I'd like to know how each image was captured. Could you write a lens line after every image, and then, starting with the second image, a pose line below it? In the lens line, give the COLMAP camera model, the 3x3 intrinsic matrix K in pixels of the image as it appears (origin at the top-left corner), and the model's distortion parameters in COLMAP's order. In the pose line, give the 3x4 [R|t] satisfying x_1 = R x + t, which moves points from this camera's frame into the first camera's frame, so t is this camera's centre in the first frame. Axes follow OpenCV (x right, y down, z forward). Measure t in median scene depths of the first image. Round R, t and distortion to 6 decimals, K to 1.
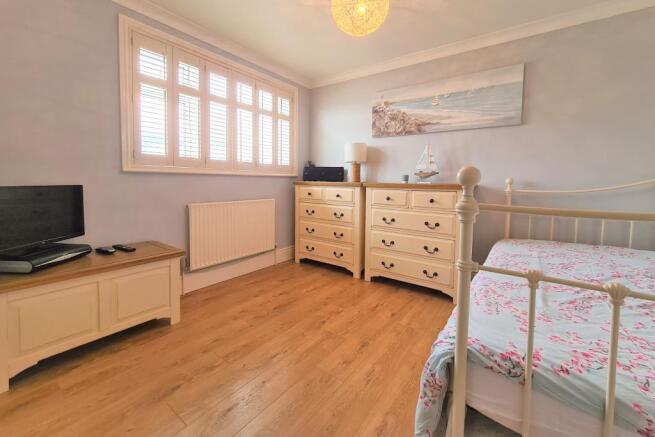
lens RADIAL K [[265.8, 0, 328.2], [0, 265.8, 195.1], [0, 0, 1]] dist [-0.000925, -0.000080]
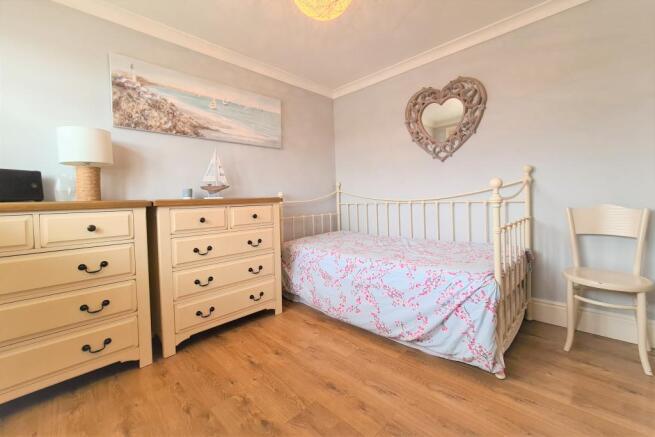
lens RADIAL K [[273.0, 0, 326.8], [0, 273.0, 203.4], [0, 0, 1]] dist [-0.000398, -0.000171]
pose [[0.148531, -0.038372, 0.988163, -0.436437], [0.084290, 0.996102, 0.026011, -0.022843], [-0.985309, 0.079429, 0.151186, 0.525309]]
